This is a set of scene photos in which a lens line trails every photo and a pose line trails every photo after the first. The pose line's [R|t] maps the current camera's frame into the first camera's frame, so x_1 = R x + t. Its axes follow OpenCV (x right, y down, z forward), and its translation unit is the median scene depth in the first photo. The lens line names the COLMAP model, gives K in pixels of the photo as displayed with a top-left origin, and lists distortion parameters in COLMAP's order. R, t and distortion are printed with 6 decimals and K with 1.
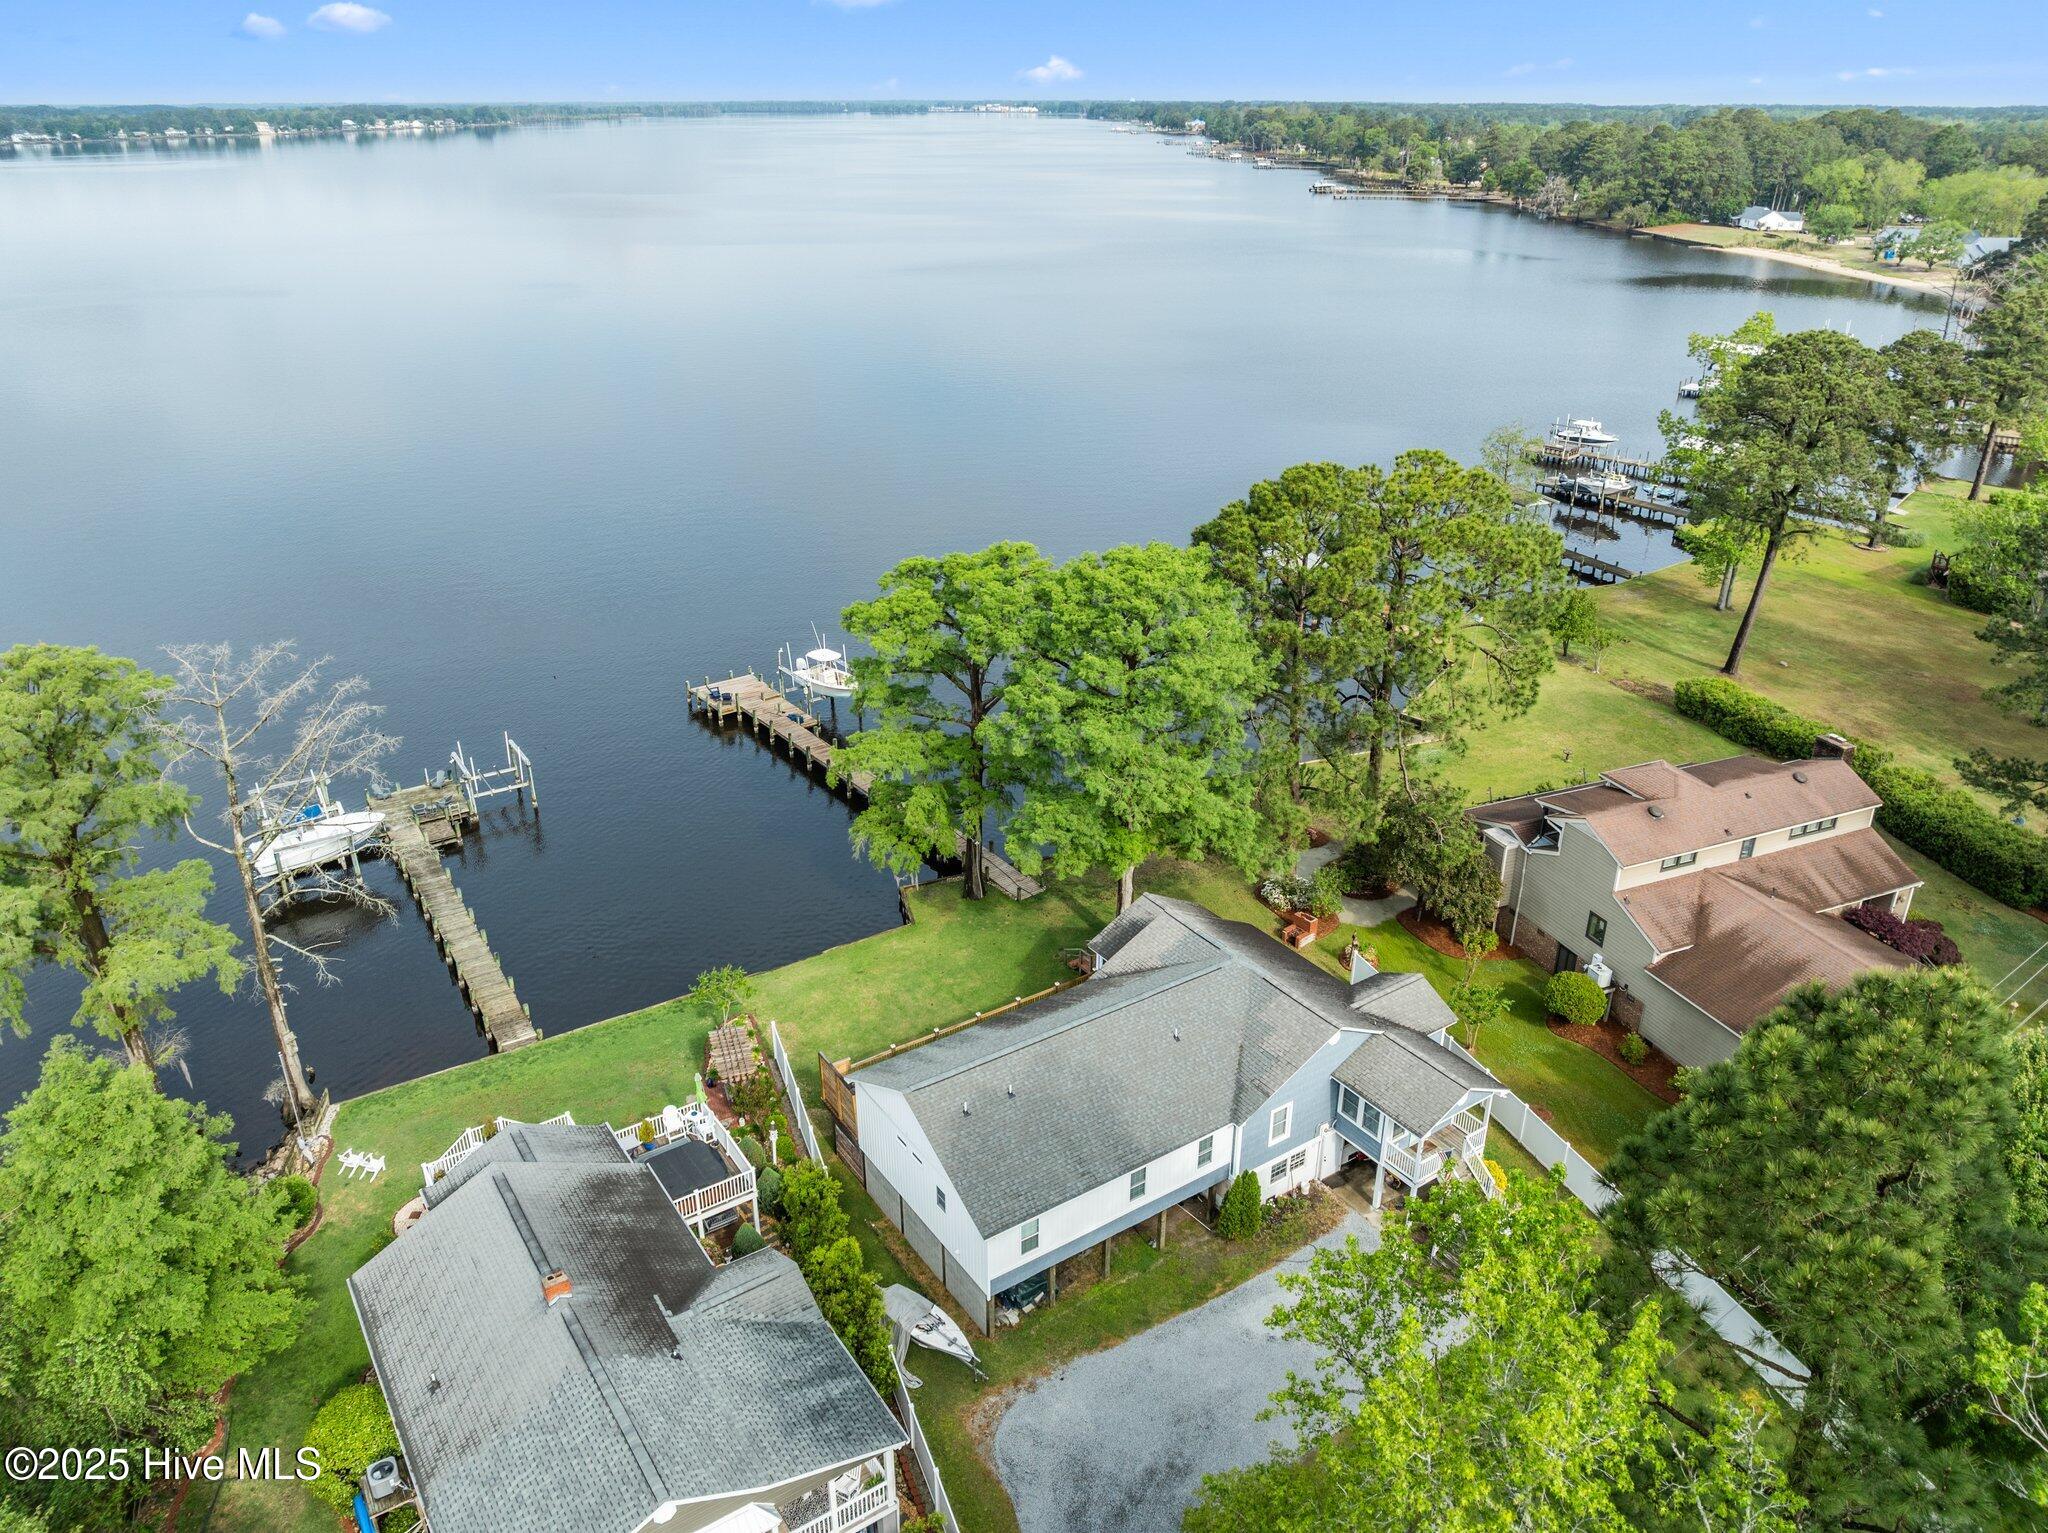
lens RADIAL K [[1474.1, 0, 1024.0], [0, 1474.1, 766.5], [0, 0, 1]] dist [-0.056581, 0.040895]
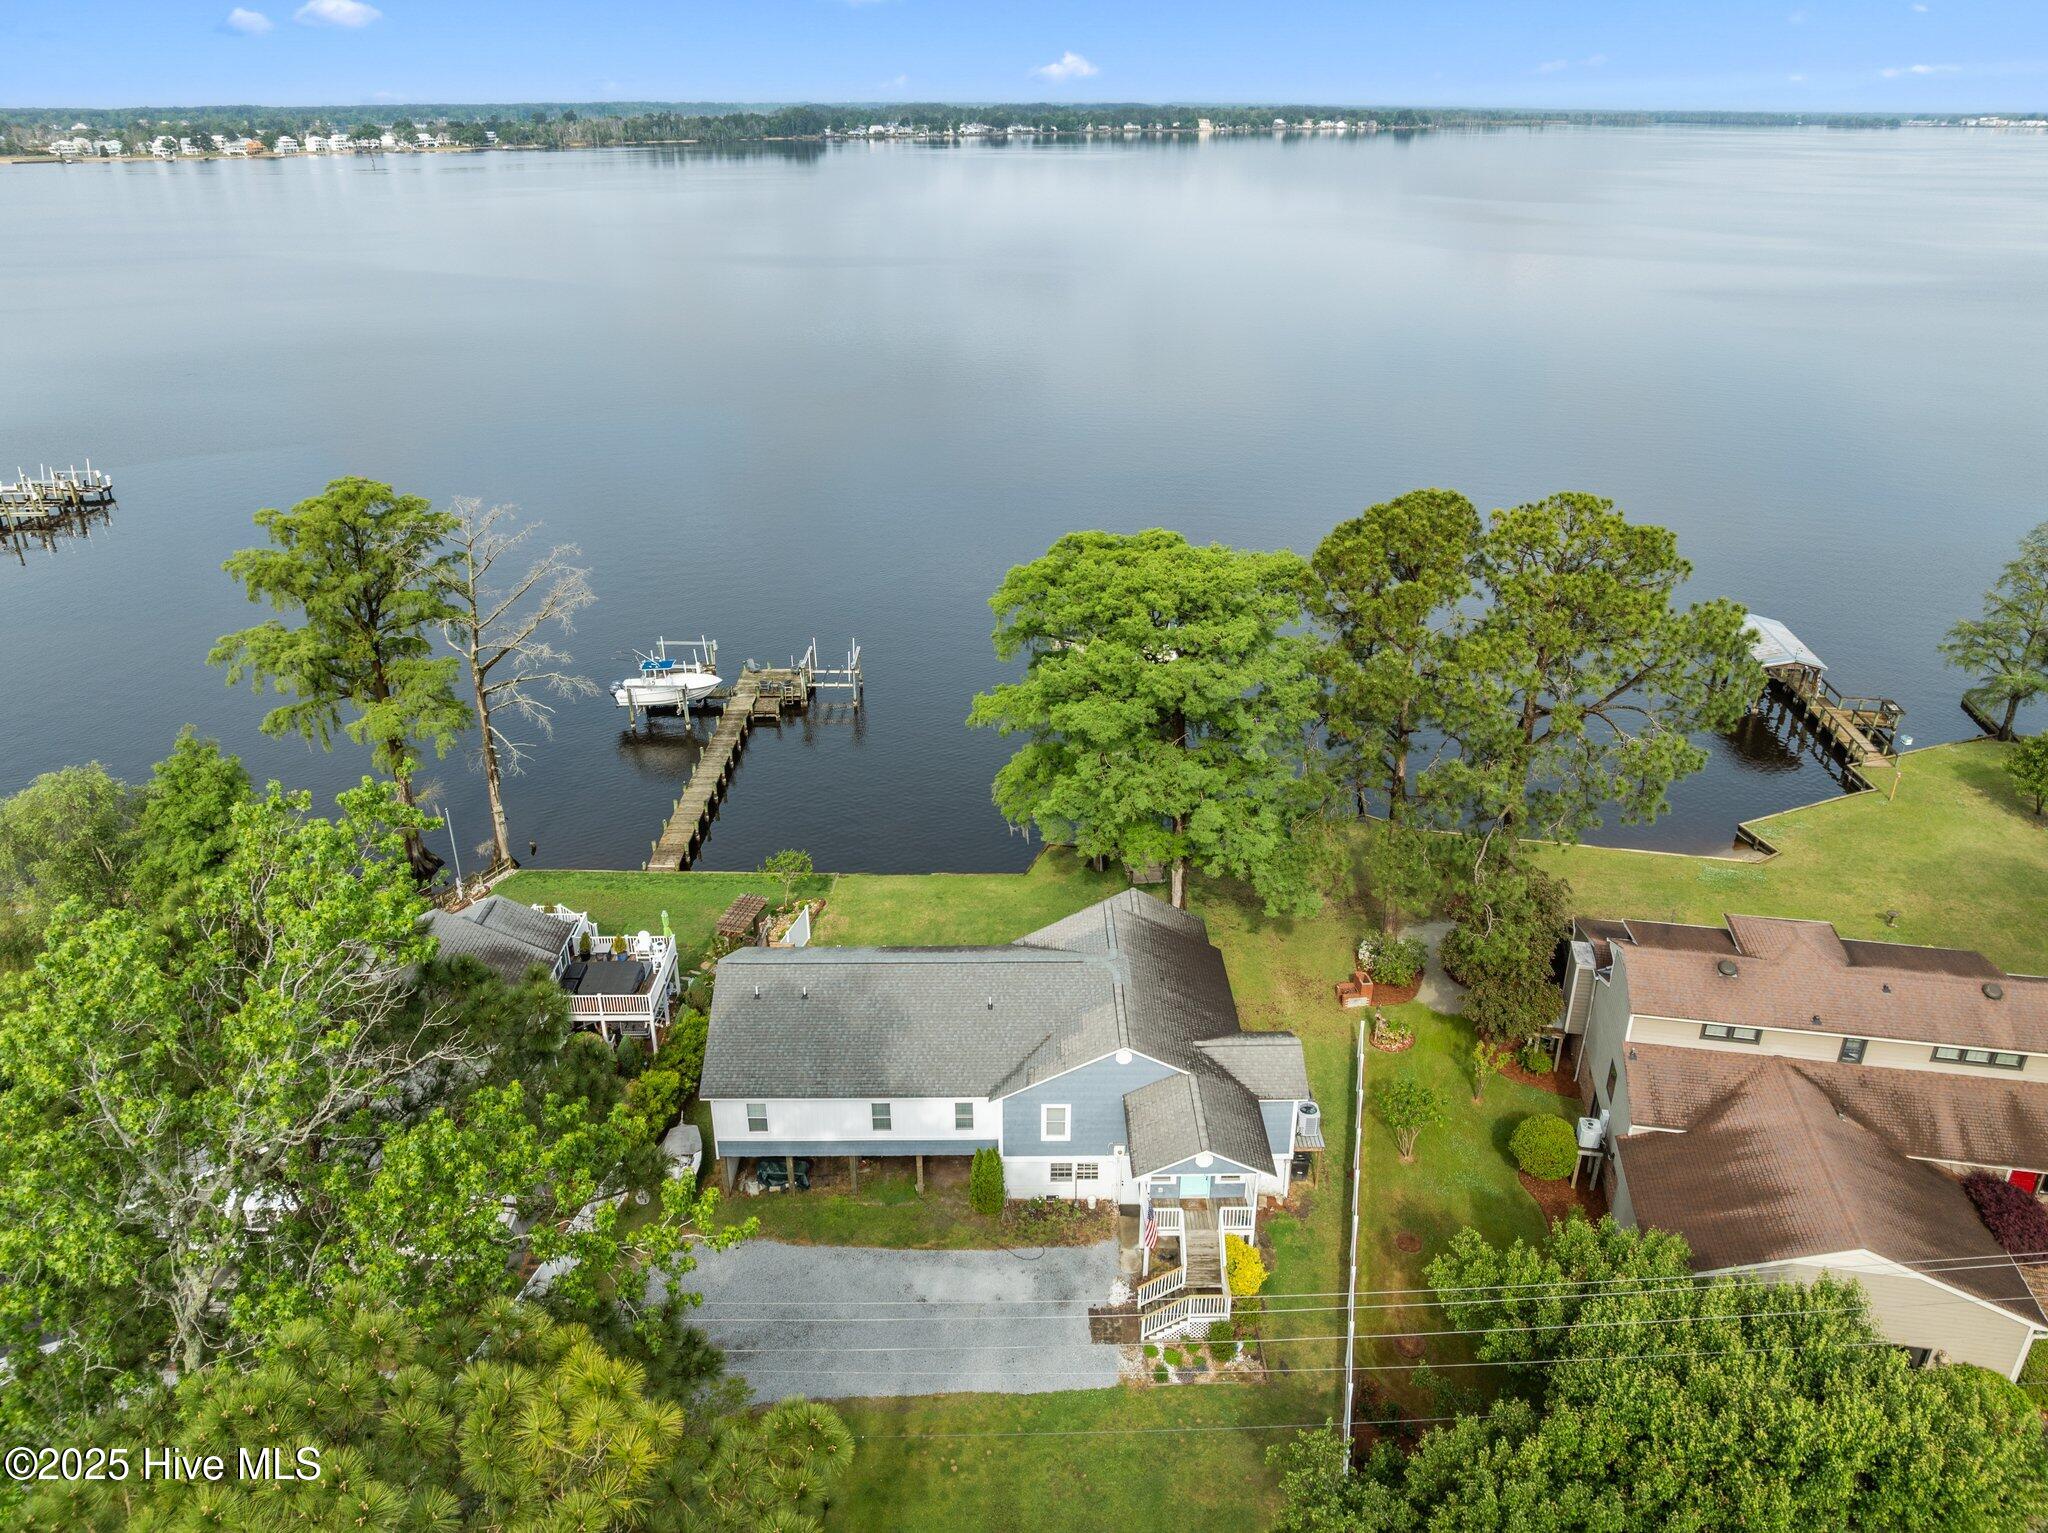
lens RADIAL K [[1490.6, 0, 1024.0], [0, 1490.6, 766.5], [0, 0, 1]] dist [-0.102614, 0.083530]
pose [[0.828464, 0.230222, -0.510534, 0.146250], [-0.232135, 0.970765, 0.061066, -0.010879], [0.509667, 0.067922, 0.857687, 0.027463]]
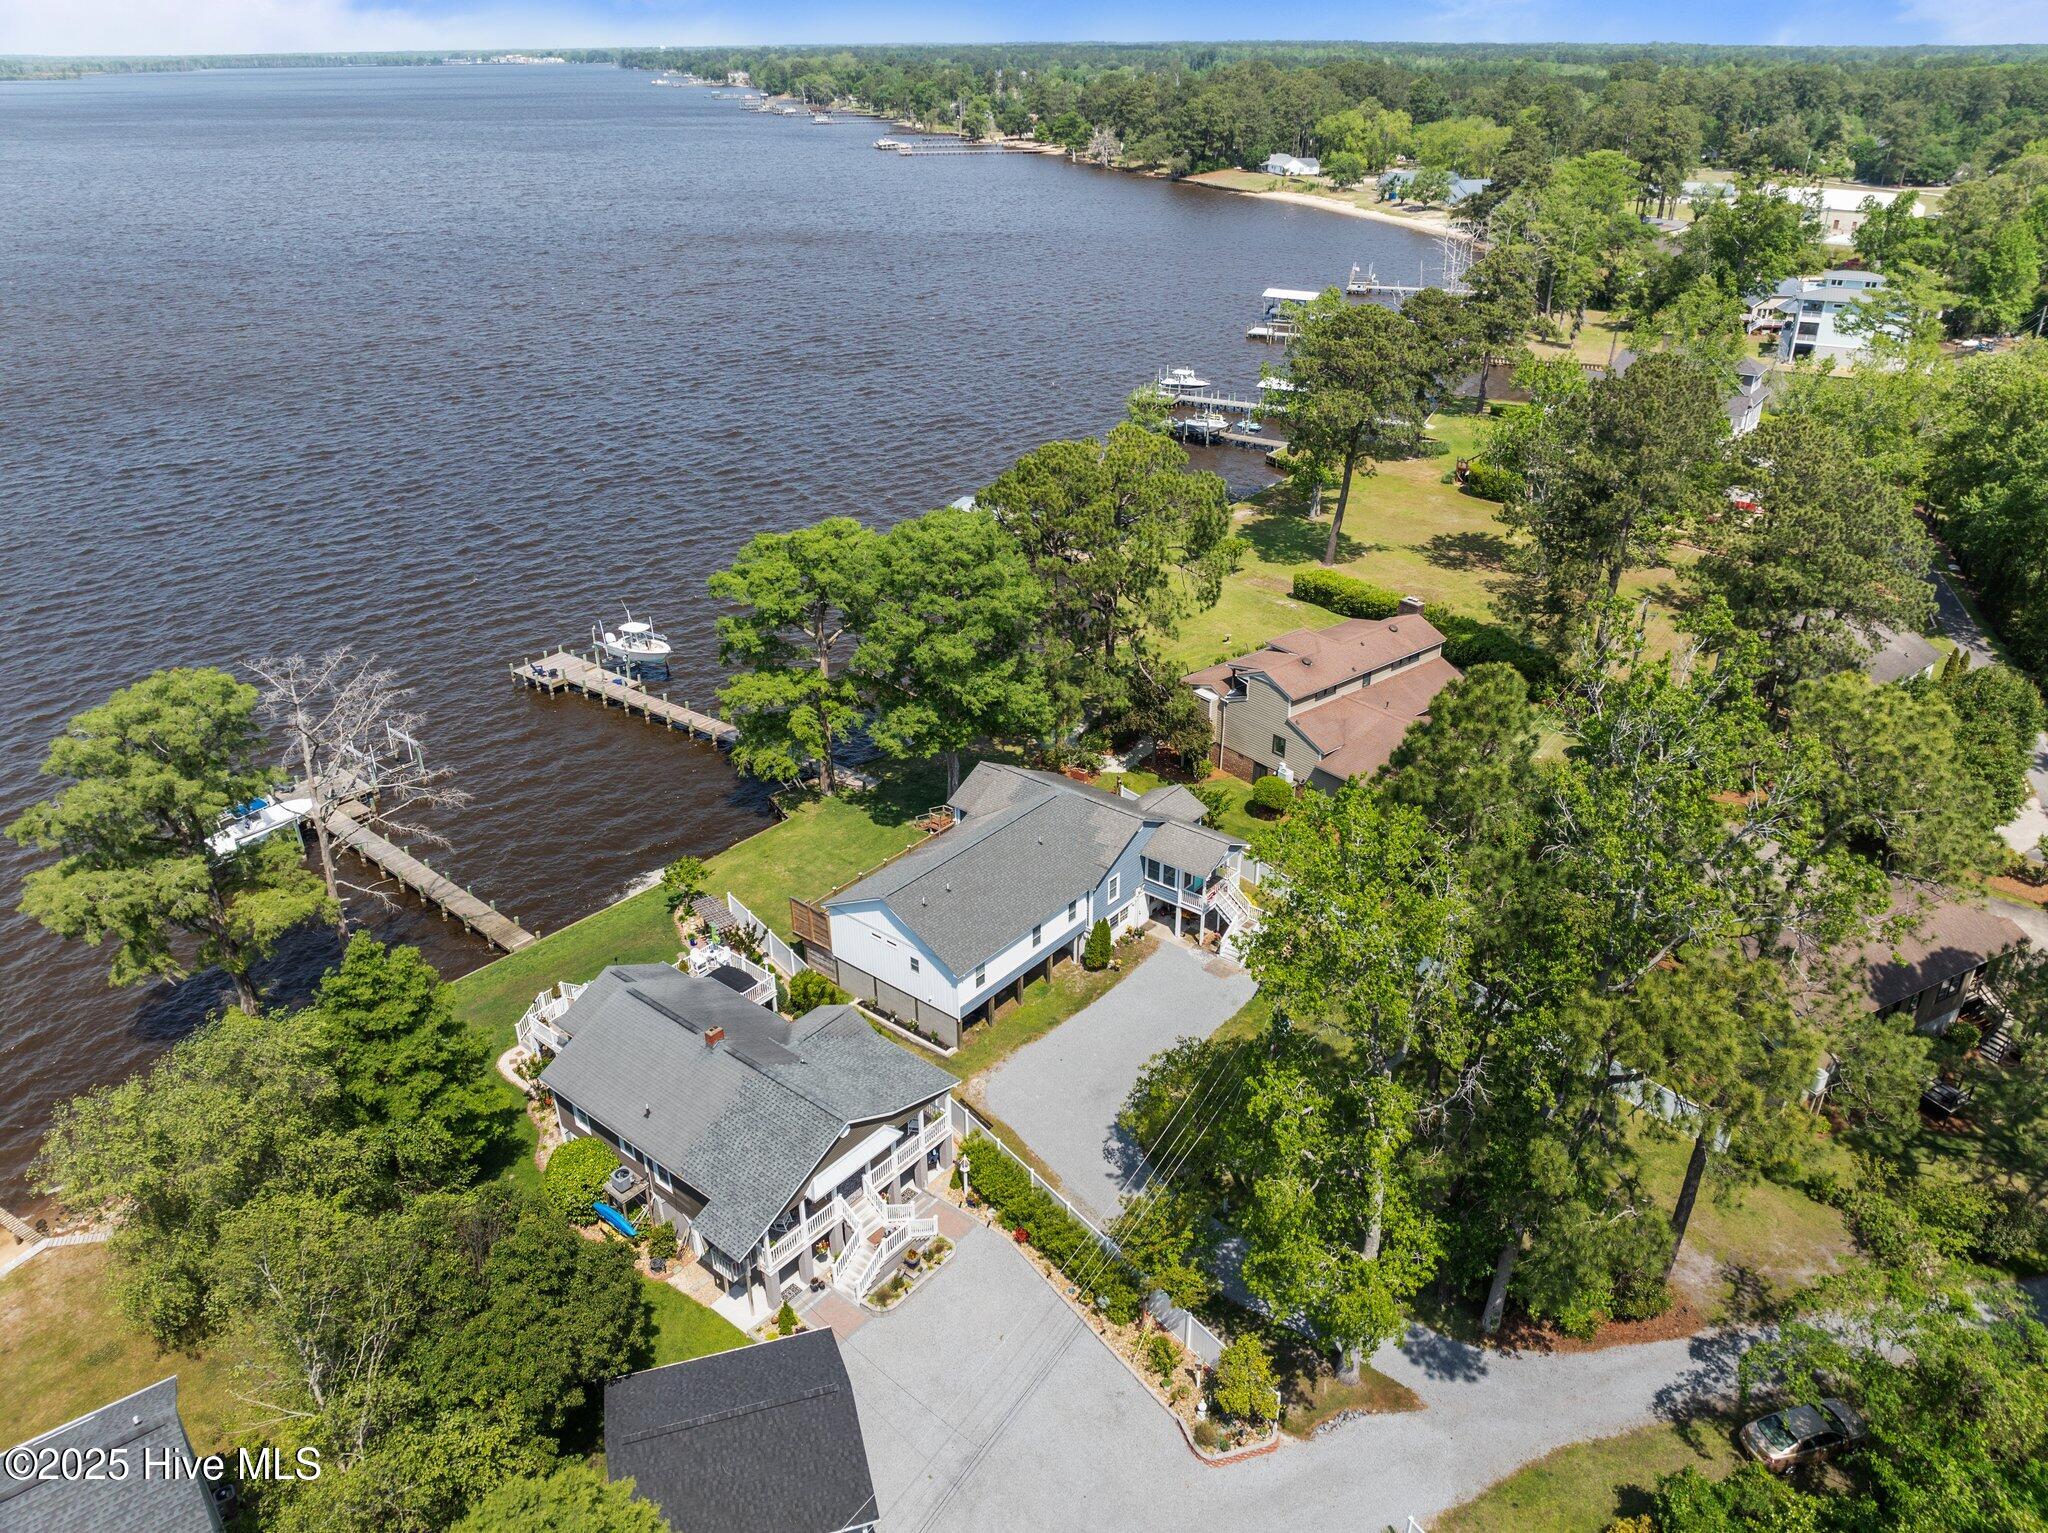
lens RADIAL K [[1413.6, 0, 1024.0], [0, 1413.6, 766.5], [0, 0, 1]] dist [-0.004238, -0.001363]
pose [[0.960693, -0.136198, 0.241905, -0.057341], [0.126825, 0.990455, 0.053984, 0.006545], [-0.246949, -0.021182, 0.968797, -0.088705]]
